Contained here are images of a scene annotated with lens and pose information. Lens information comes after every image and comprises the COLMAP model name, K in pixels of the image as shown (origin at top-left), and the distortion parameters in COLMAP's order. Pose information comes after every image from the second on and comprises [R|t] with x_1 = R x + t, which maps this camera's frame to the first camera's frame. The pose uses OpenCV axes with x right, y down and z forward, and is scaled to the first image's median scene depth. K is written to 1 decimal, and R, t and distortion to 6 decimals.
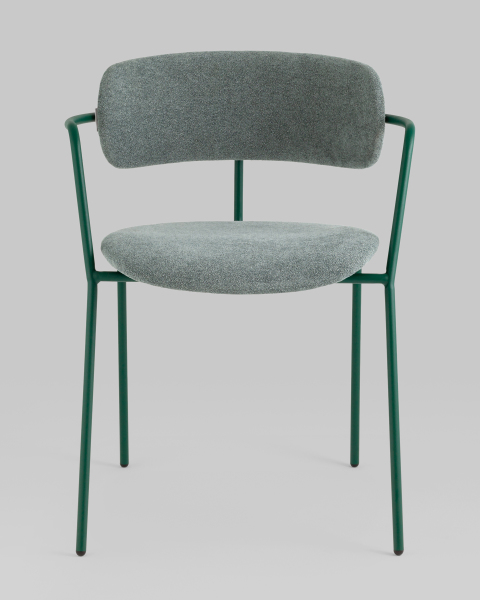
lens RADIAL K [[2158.0, 0, 240.0], [0, 2158.0, 300.0], [0, 0, 1]] dist [-0.243157, -1.846522]
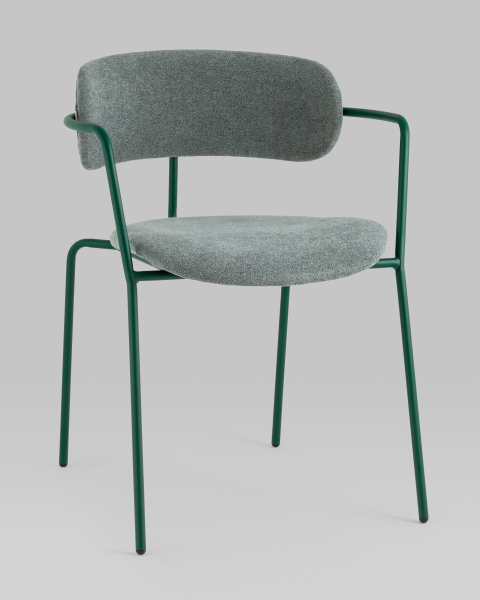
lens RADIAL K [[2158.0, 0, 240.0], [0, 2158.0, 300.0], [0, 0, 1]] dist [-0.243157, -1.846522]
pose [[0.933644, -0.062842, 0.352646, -0.343610], [0.061443, 0.997995, 0.015171, -0.011234], [-0.352893, 0.007503, 0.935634, 0.036332]]
